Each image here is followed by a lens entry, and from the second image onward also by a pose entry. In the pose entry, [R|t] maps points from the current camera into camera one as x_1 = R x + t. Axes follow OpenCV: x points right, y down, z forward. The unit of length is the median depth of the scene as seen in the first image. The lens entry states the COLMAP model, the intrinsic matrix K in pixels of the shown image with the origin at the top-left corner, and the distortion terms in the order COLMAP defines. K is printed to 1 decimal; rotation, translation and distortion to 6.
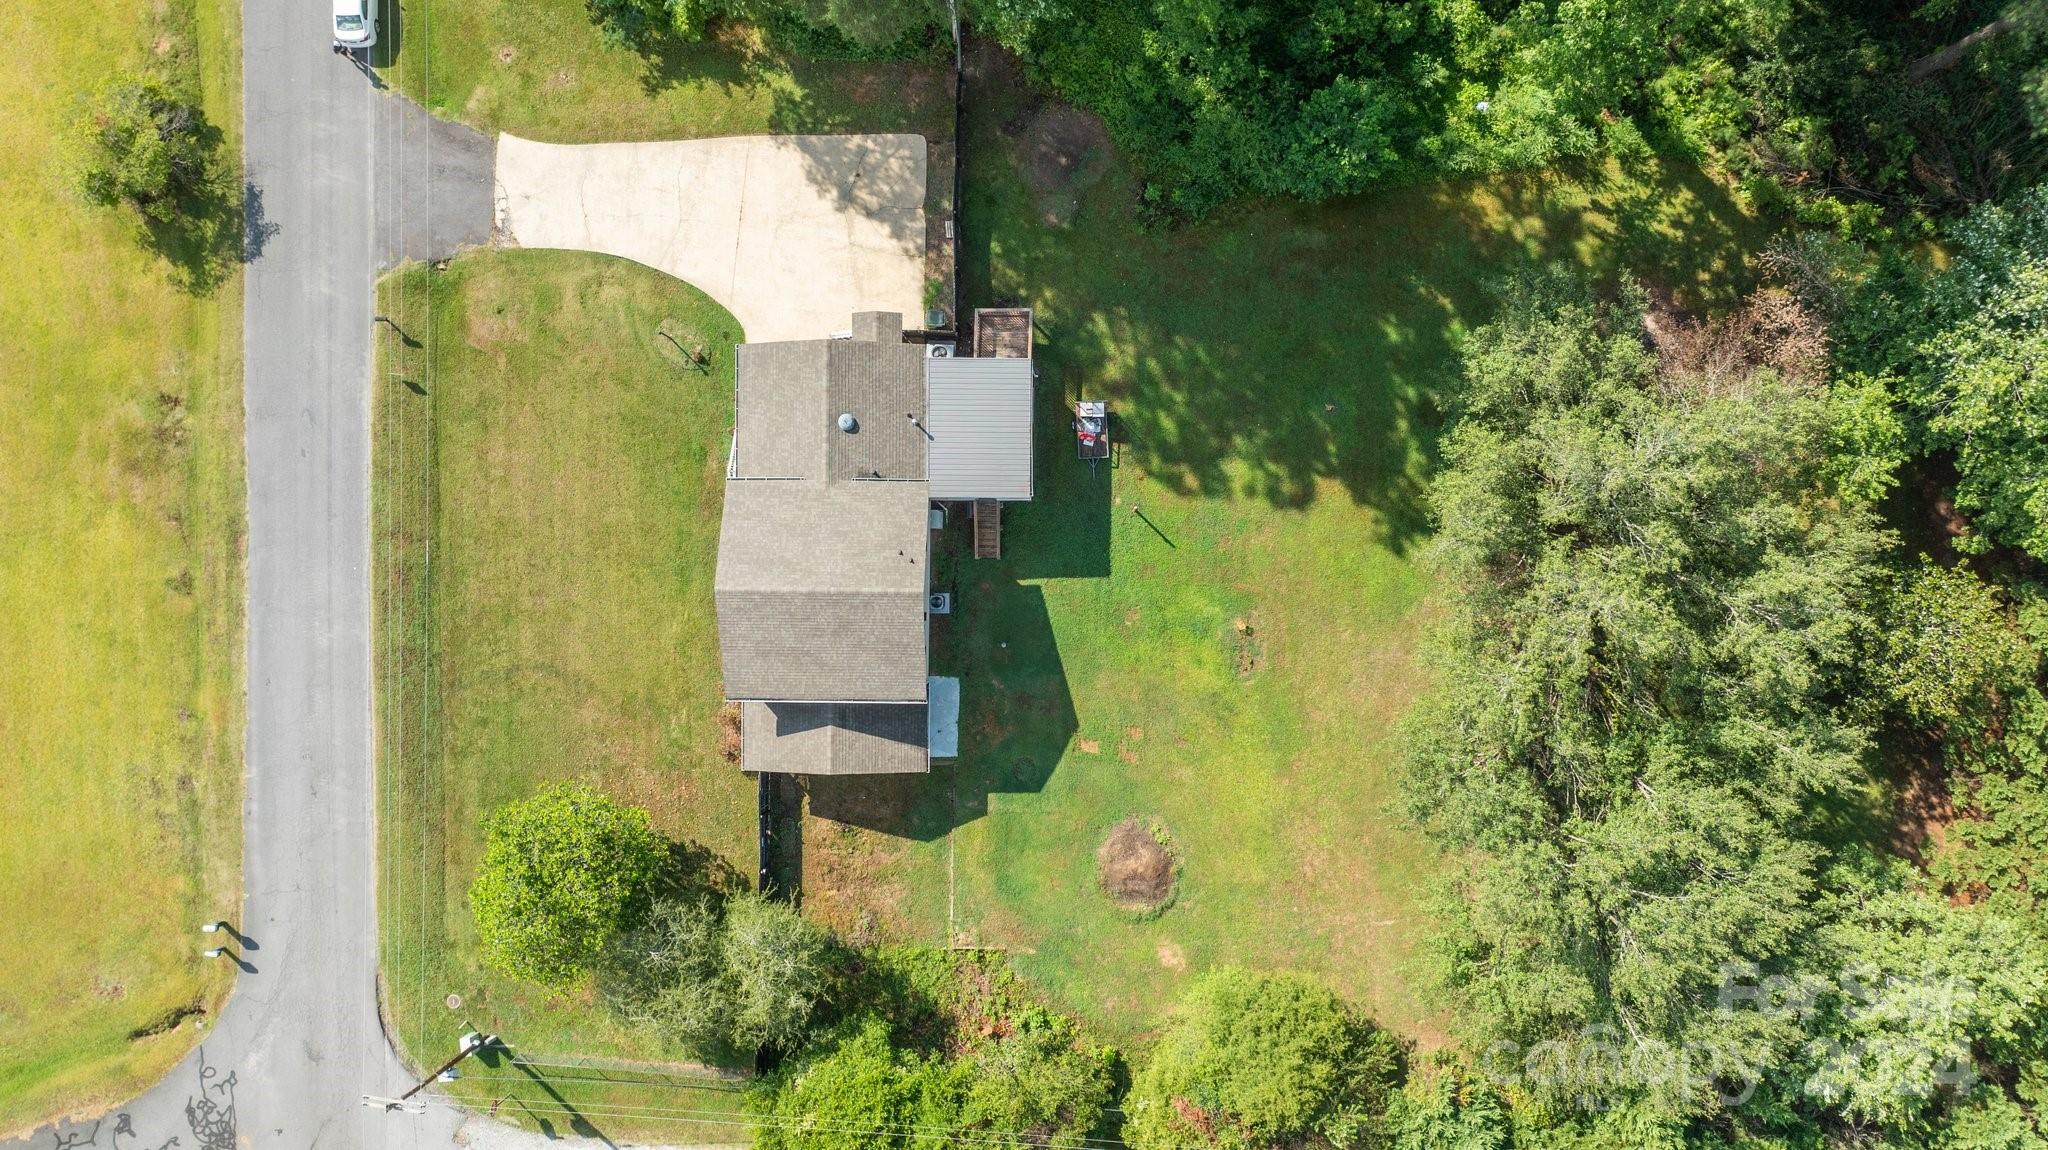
lens RADIAL K [[1443.5, 0, 1018.7], [0, 1443.5, 572.9], [0, 0, 1]] dist [-0.023927, 0.003399]
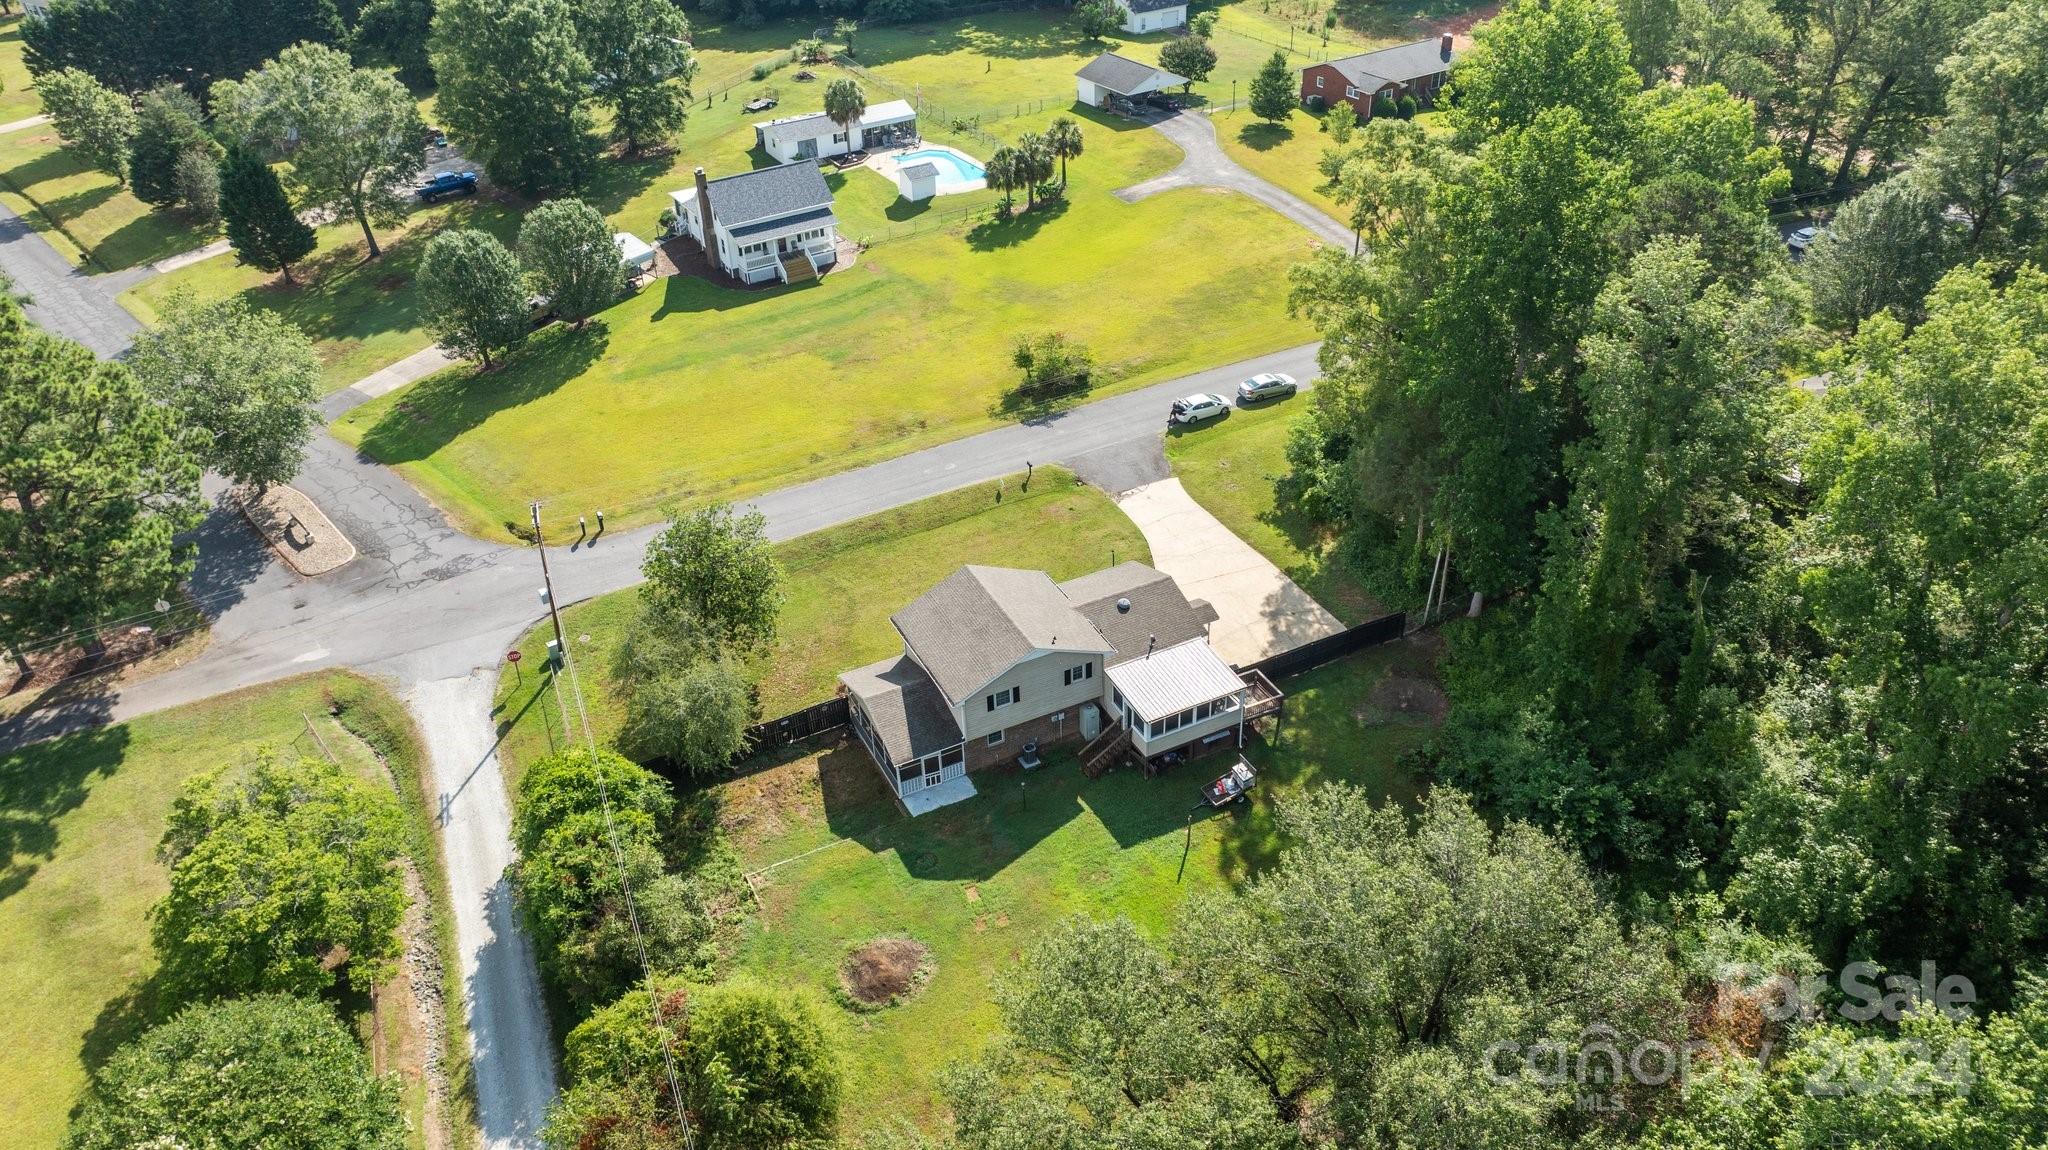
lens RADIAL K [[1443.5, 0, 1027.0], [0, 1443.5, 576.4], [0, 0, 1]] dist [-0.023927, 0.003399]
pose [[0.451736, 0.520770, -0.724384, 0.705992], [-0.892024, 0.277368, -0.356875, 0.394993], [0.015071, 0.807381, 0.589837, 0.196593]]
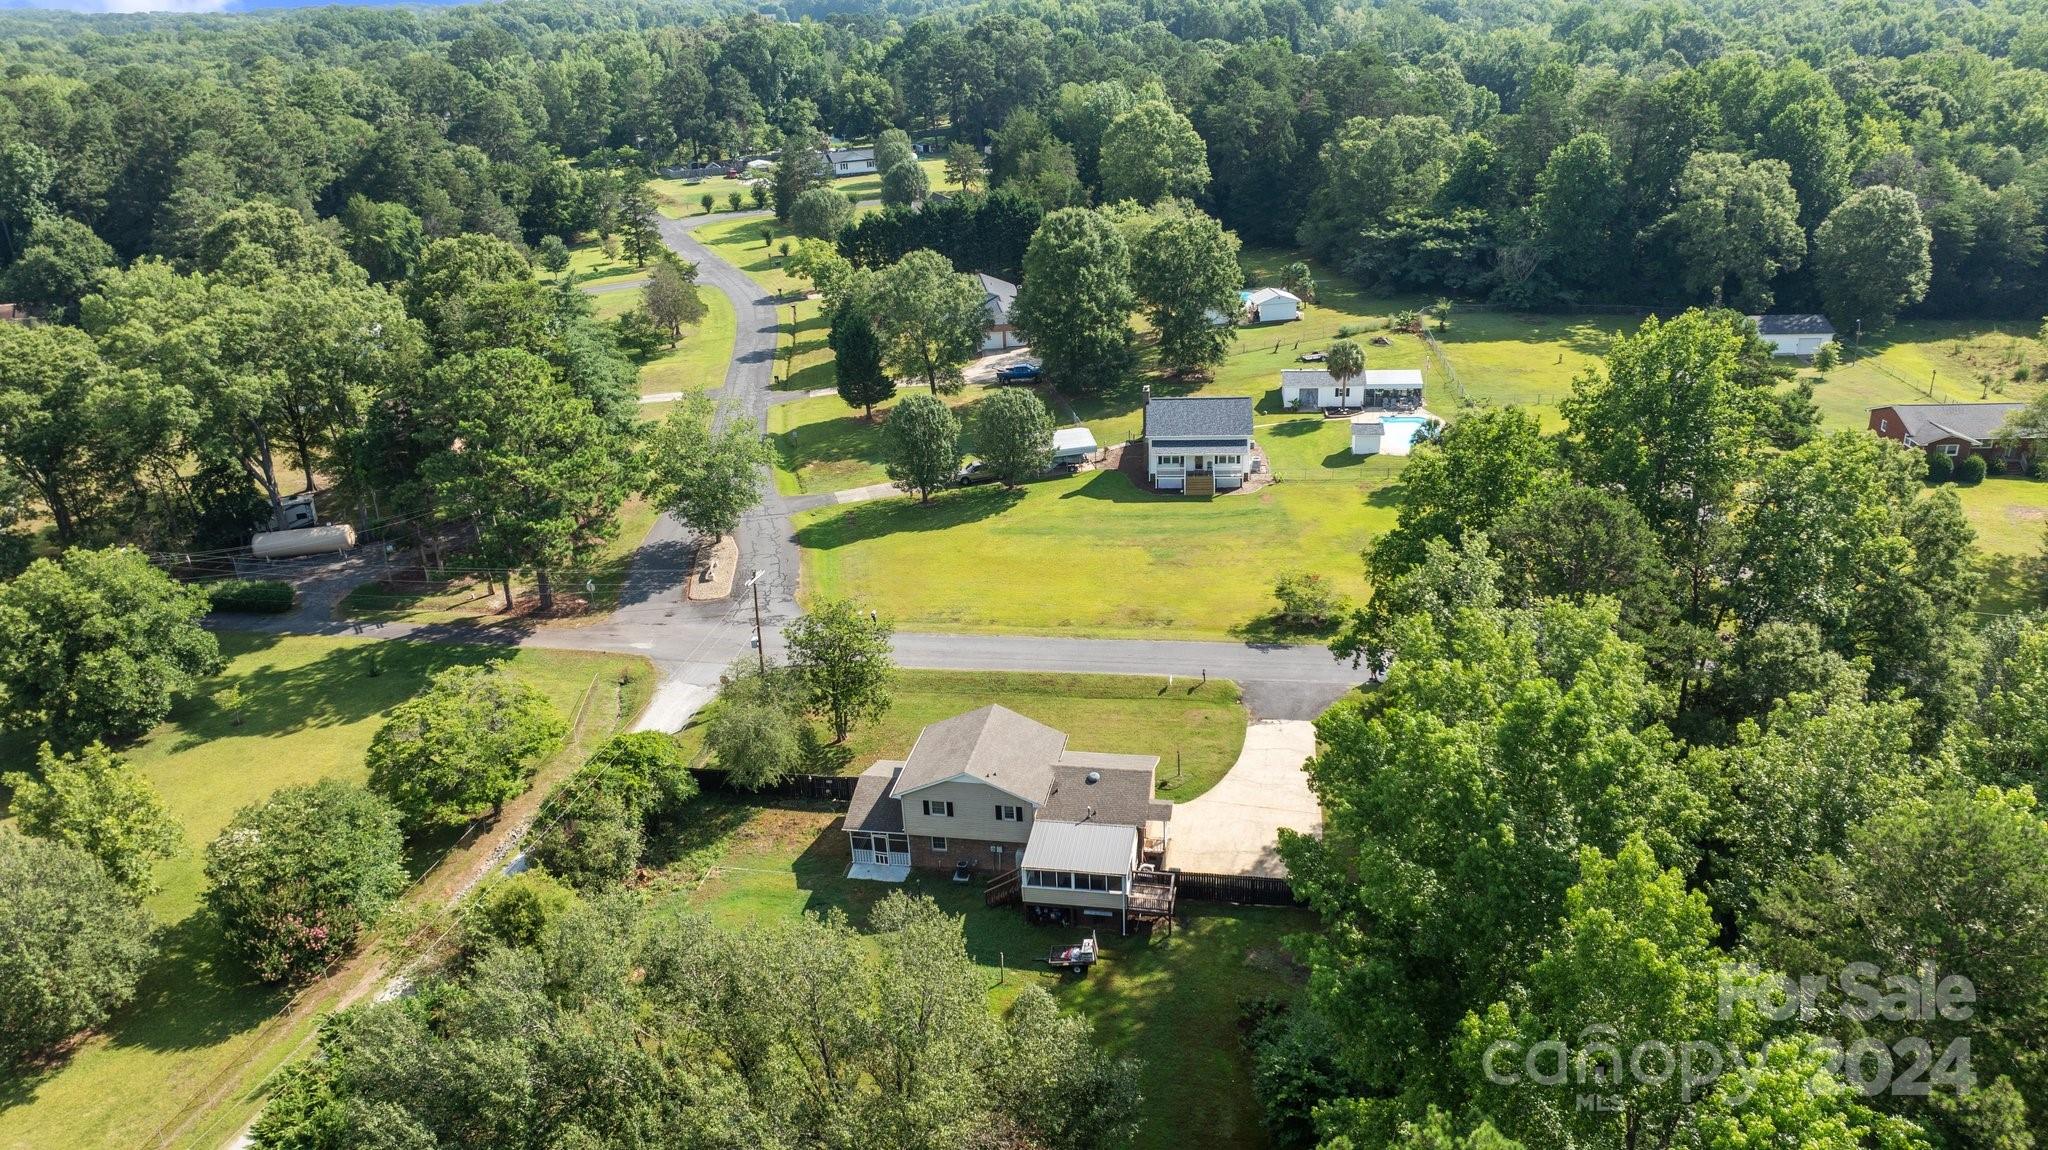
lens RADIAL K [[1443.5, 0, 1017.6], [0, 1443.5, 569.1], [0, 0, 1]] dist [-0.023927, 0.003399]
pose [[-0.183204, 0.414888, -0.891237, 0.996346], [-0.981746, -0.030094, 0.187800, -0.269289], [0.051096, 0.909375, 0.412828, 0.200620]]
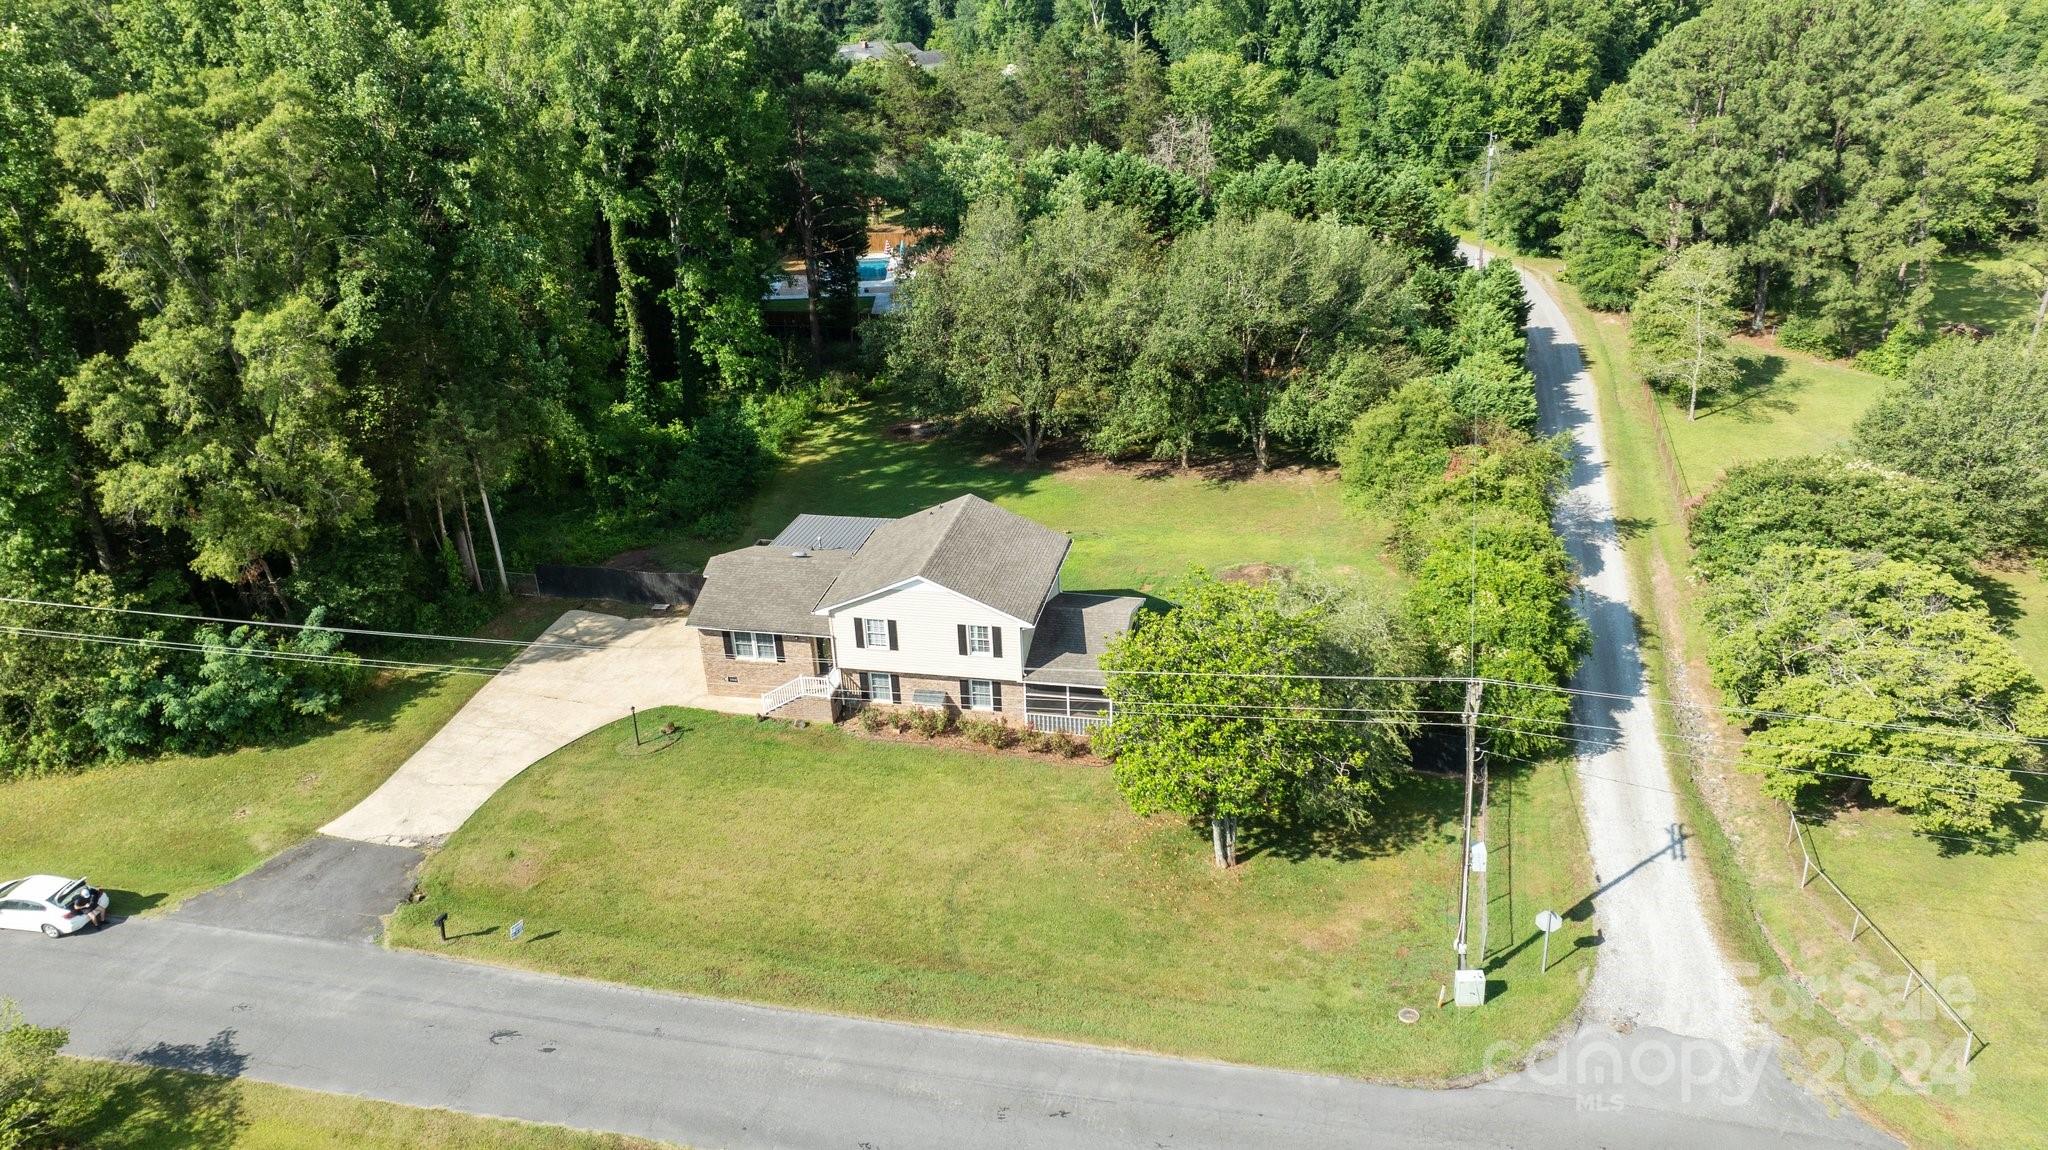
lens RADIAL K [[1443.5, 0, 1030.4], [0, 1443.5, 573.3], [0, 0, 1]] dist [-0.023927, 0.003399]
pose [[0.203031, -0.399028, 0.894178, -0.954418], [0.978620, 0.052017, -0.198991, 0.251584], [0.032891, 0.915462, 0.401058, 0.545000]]
